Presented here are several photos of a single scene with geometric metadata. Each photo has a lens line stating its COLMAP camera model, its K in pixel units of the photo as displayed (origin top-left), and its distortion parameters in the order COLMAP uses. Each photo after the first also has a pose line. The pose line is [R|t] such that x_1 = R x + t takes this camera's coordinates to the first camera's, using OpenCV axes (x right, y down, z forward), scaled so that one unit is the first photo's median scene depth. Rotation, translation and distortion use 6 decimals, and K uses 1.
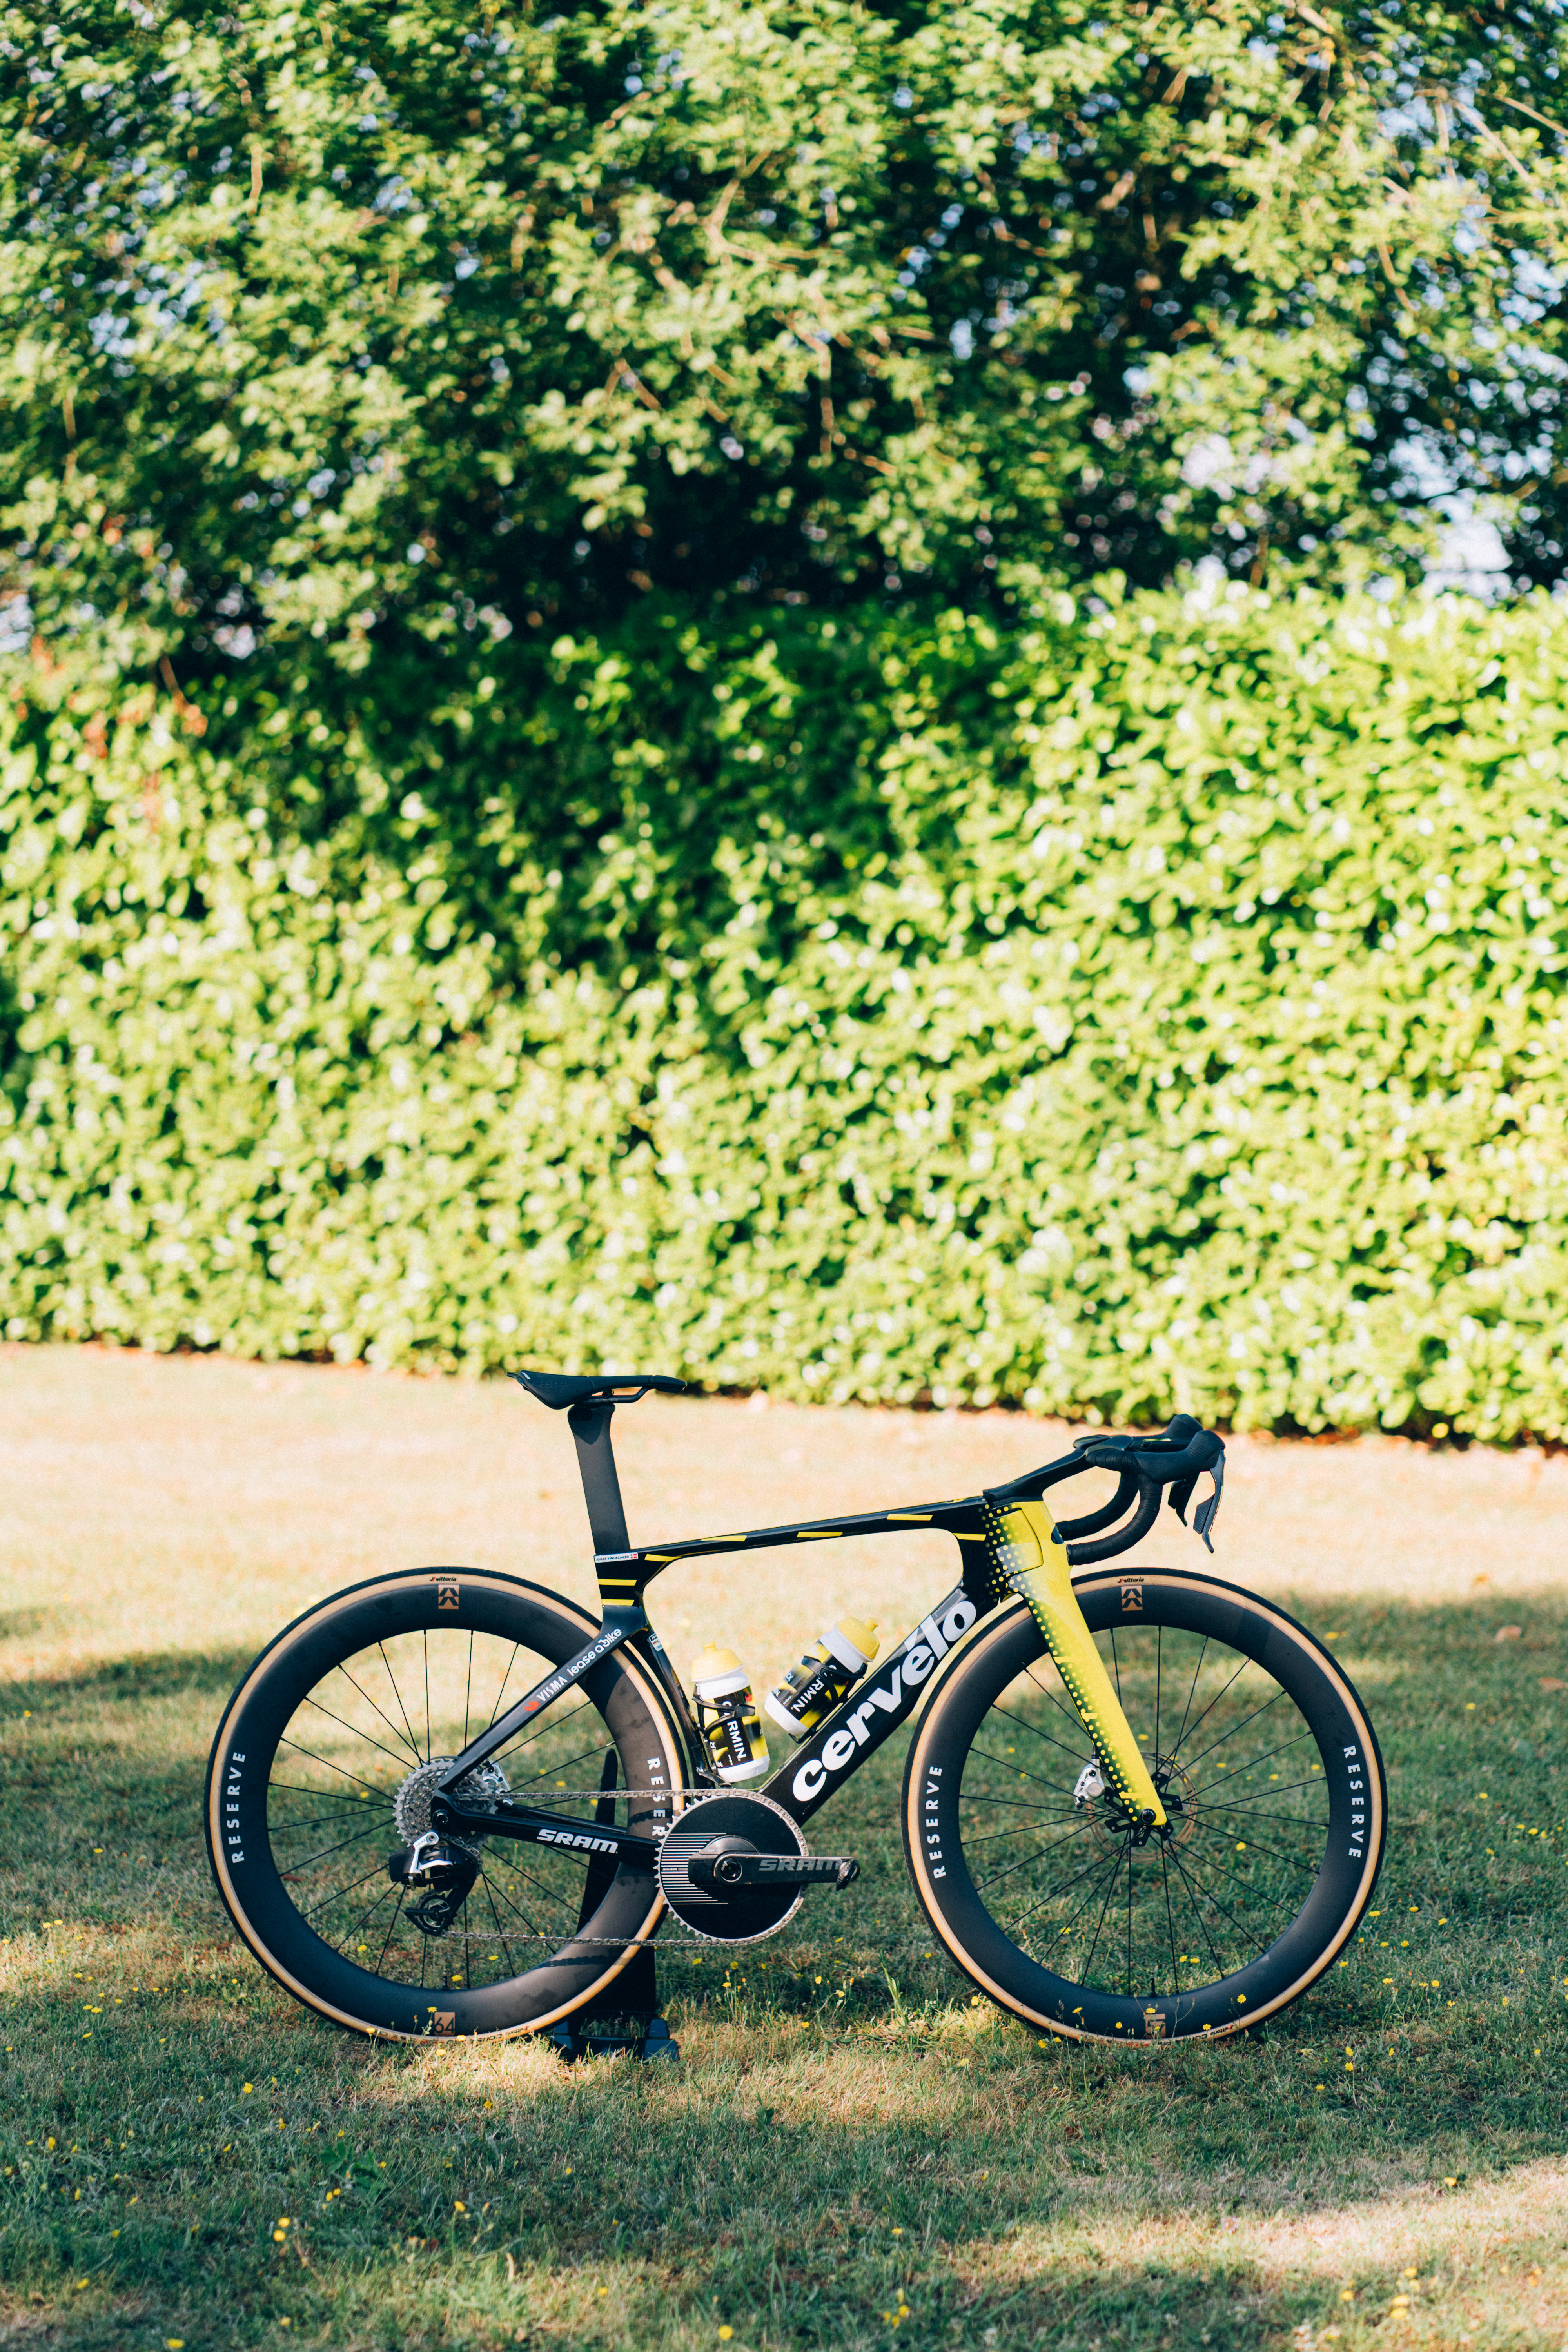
lens RADIAL K [[5602.1, 0, 794.4], [0, 5602.1, 1165.5], [0, 0, 1]] dist [0.001864, 0.000000]
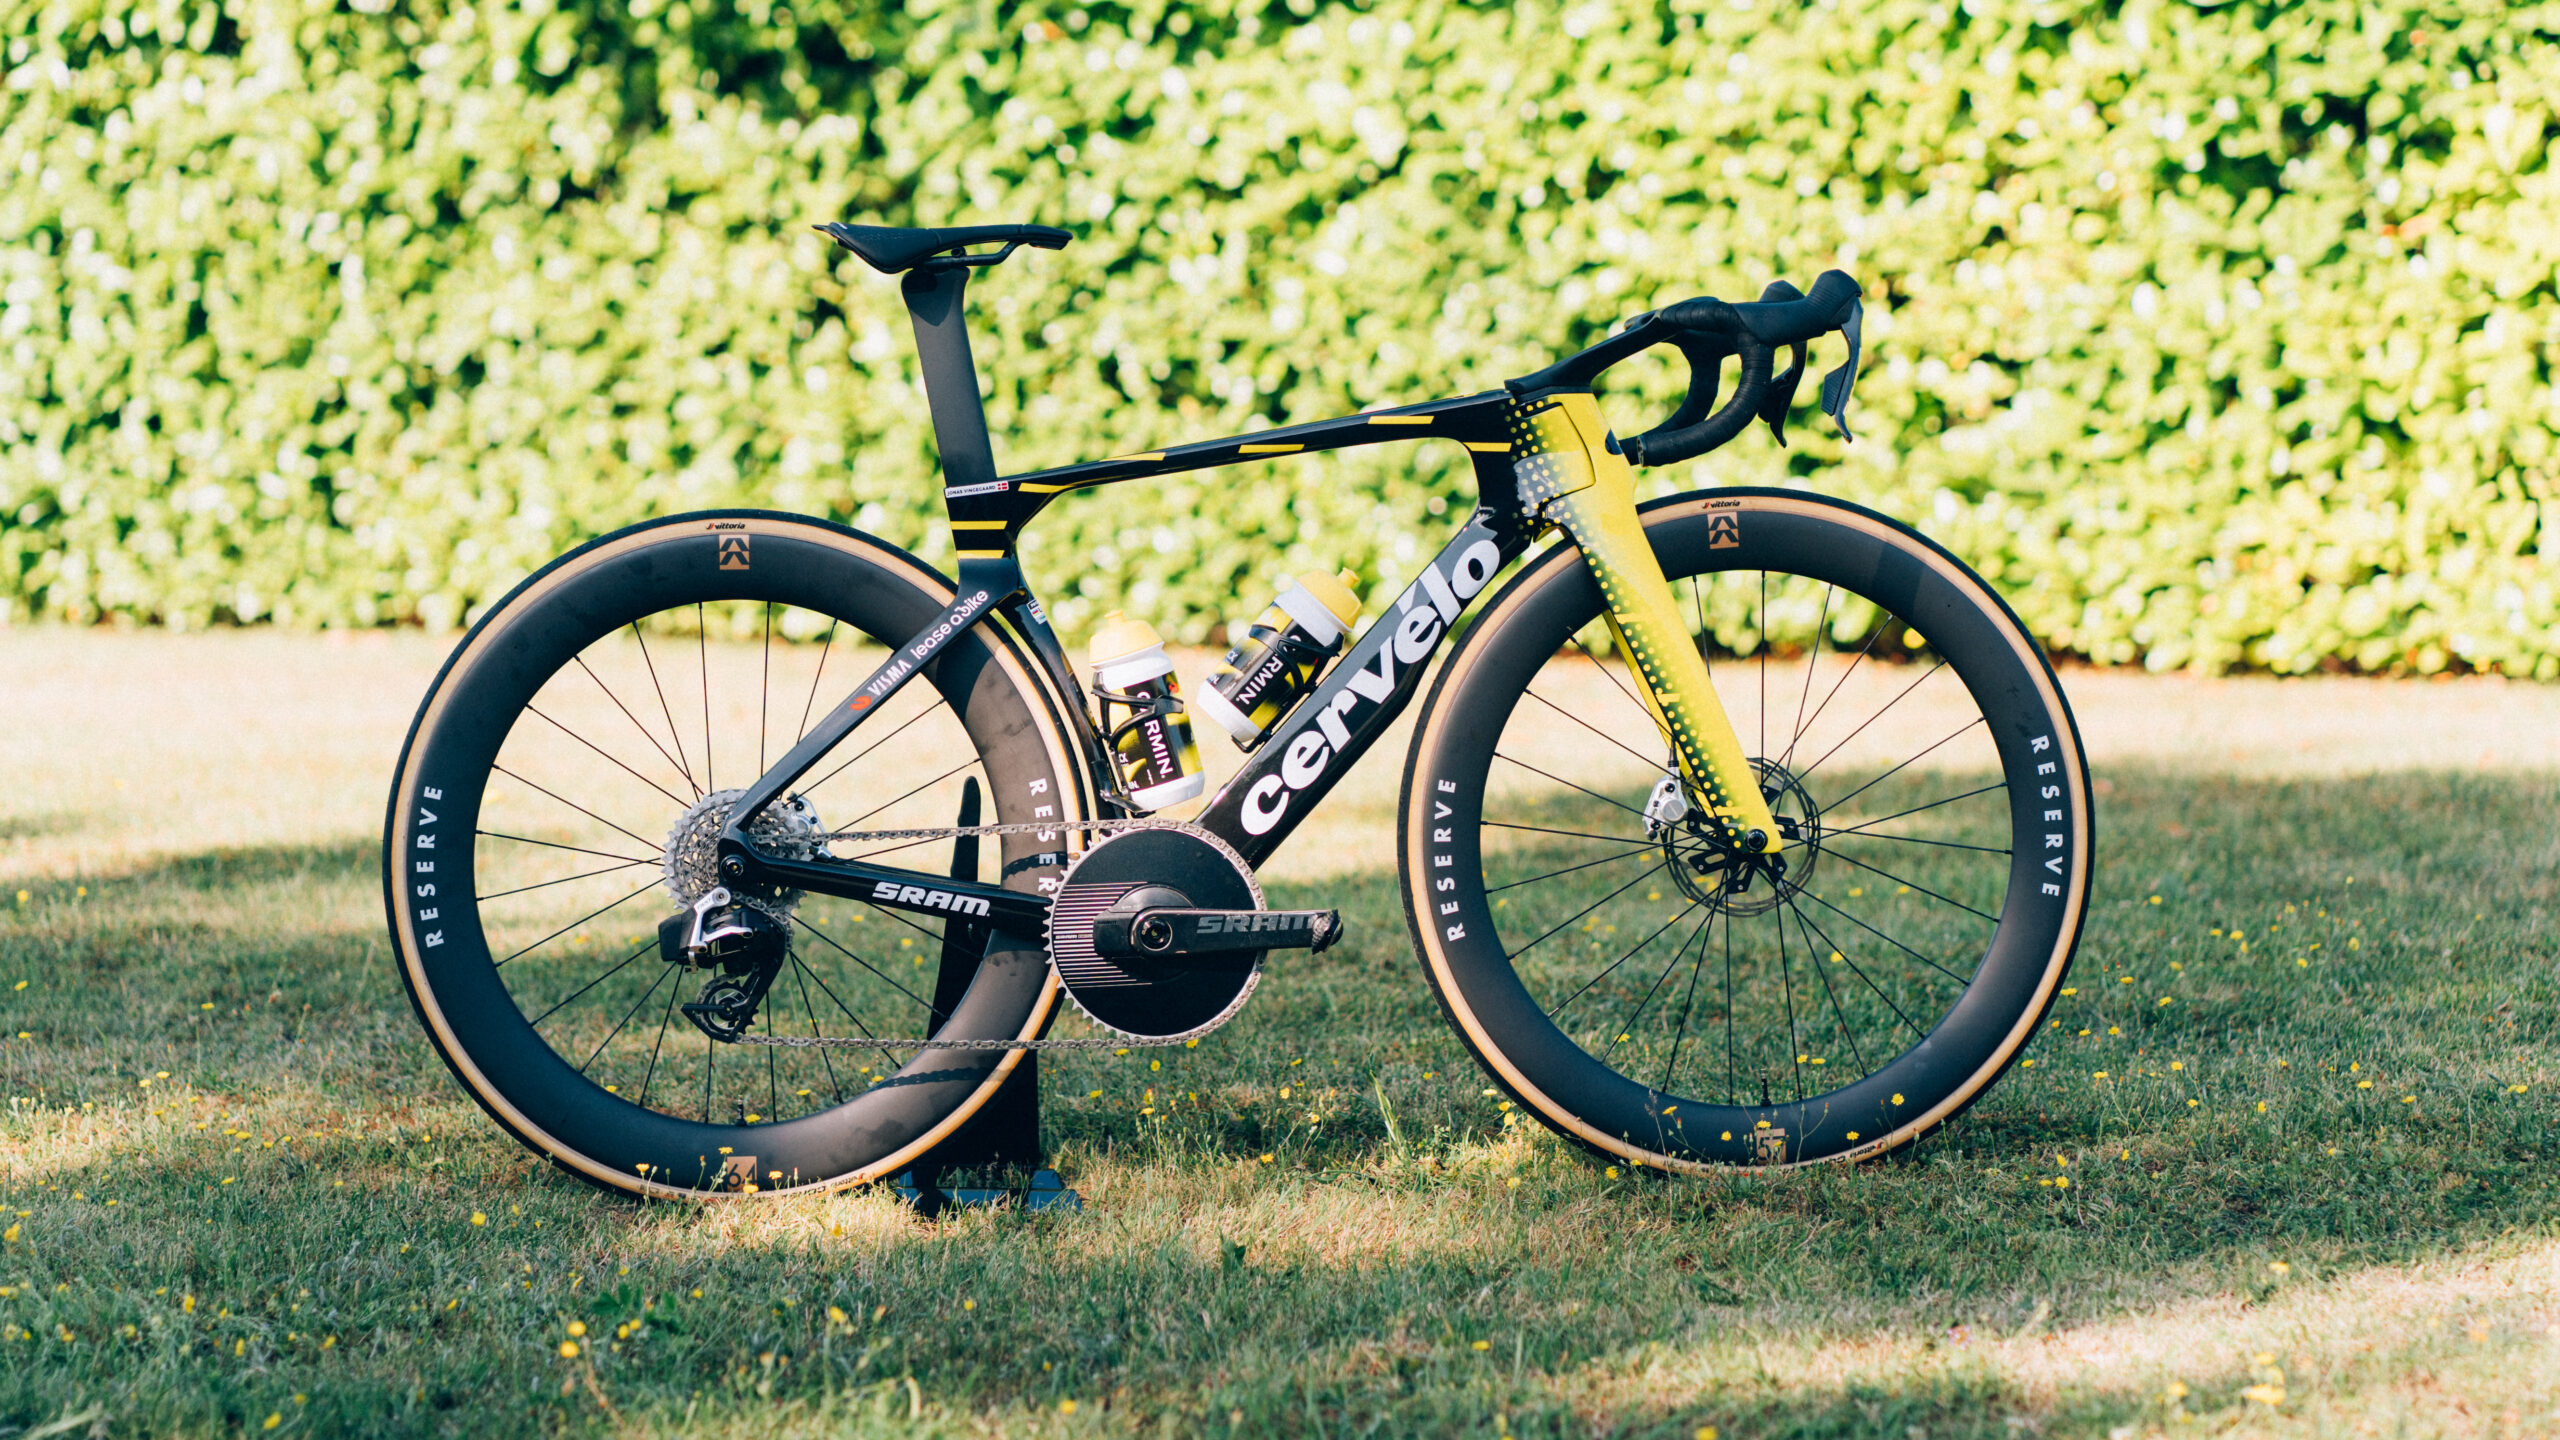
lens RADIAL K [[6855.8, 0, 1271.4], [0, 6855.8, 697.1], [0, 0, 1]] dist [-0.025830, 0.000000]
pose [[0.998226, -0.023539, 0.054696, -0.033083], [0.023216, 0.999709, 0.006540, 0.071071], [-0.054834, -0.005259, 0.998482, 0.122344]]
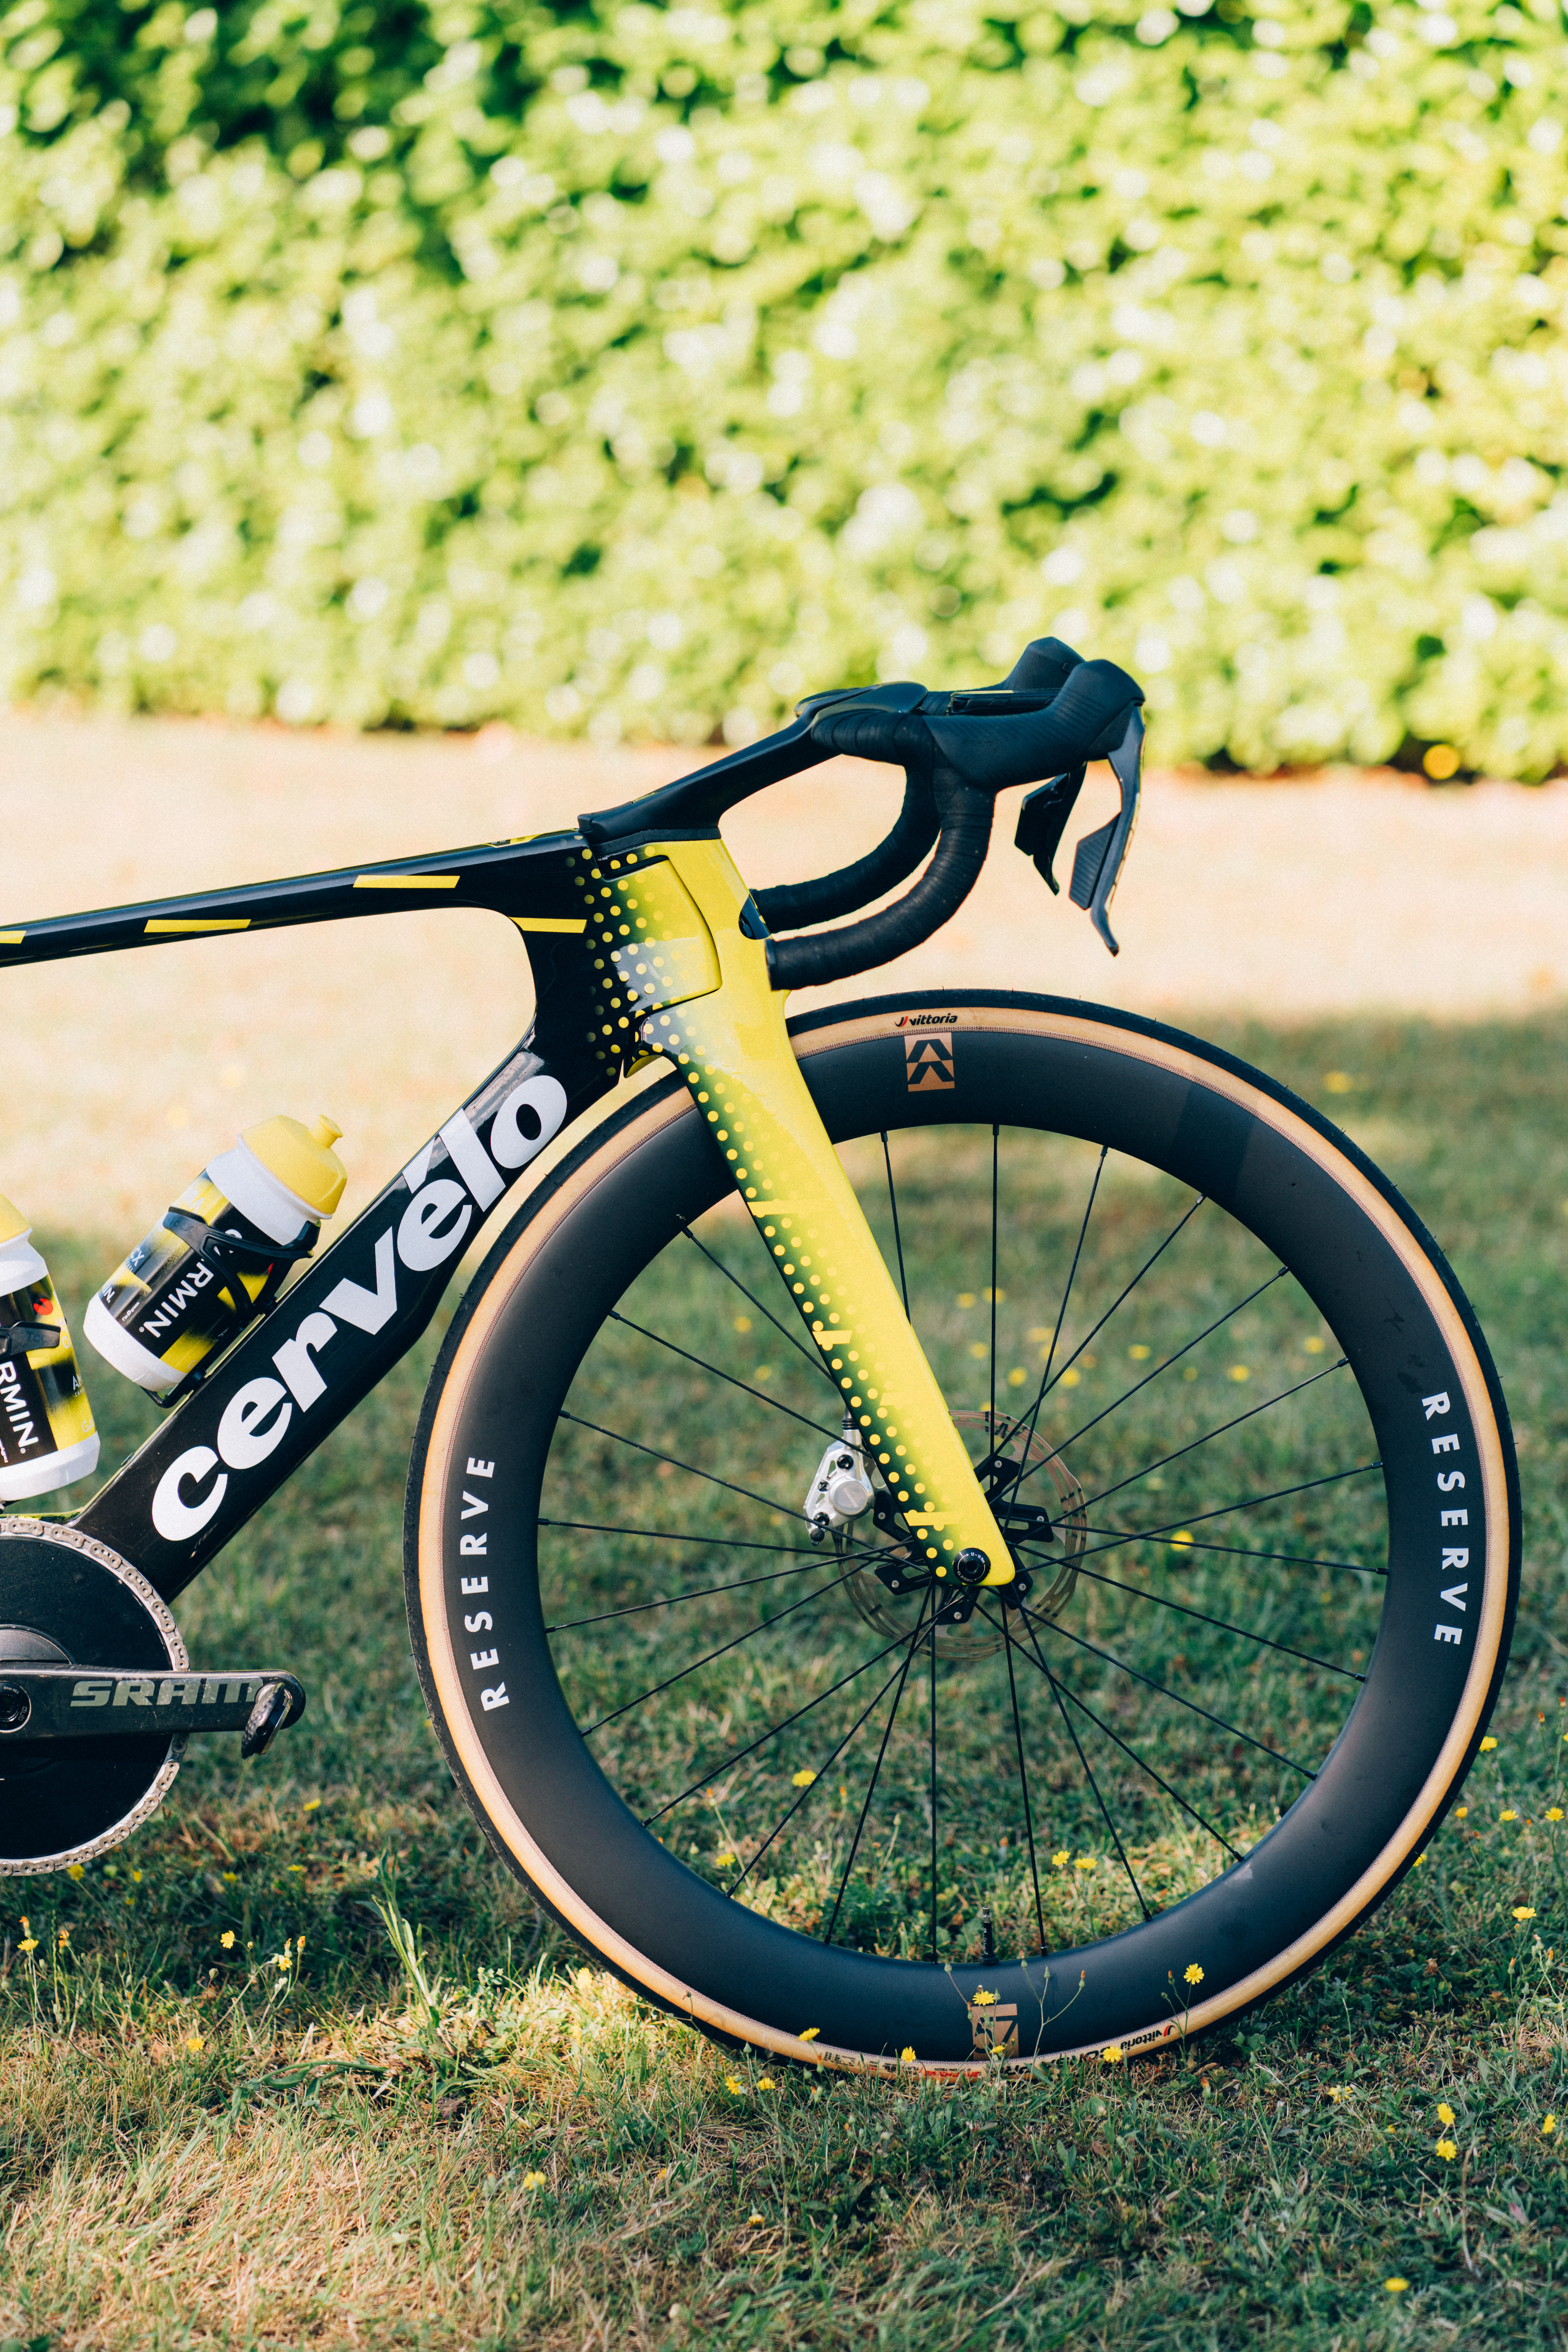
lens RADIAL K [[5602.1, 0, 806.4], [0, 5602.1, 1177.0], [0, 0, 1]] dist [0.001864, 0.000000]
pose [[0.999707, -0.016424, 0.017768, 0.033589], [0.014352, 0.993713, 0.111032, 0.029793], [-0.019480, -0.110745, 0.993658, 0.446592]]
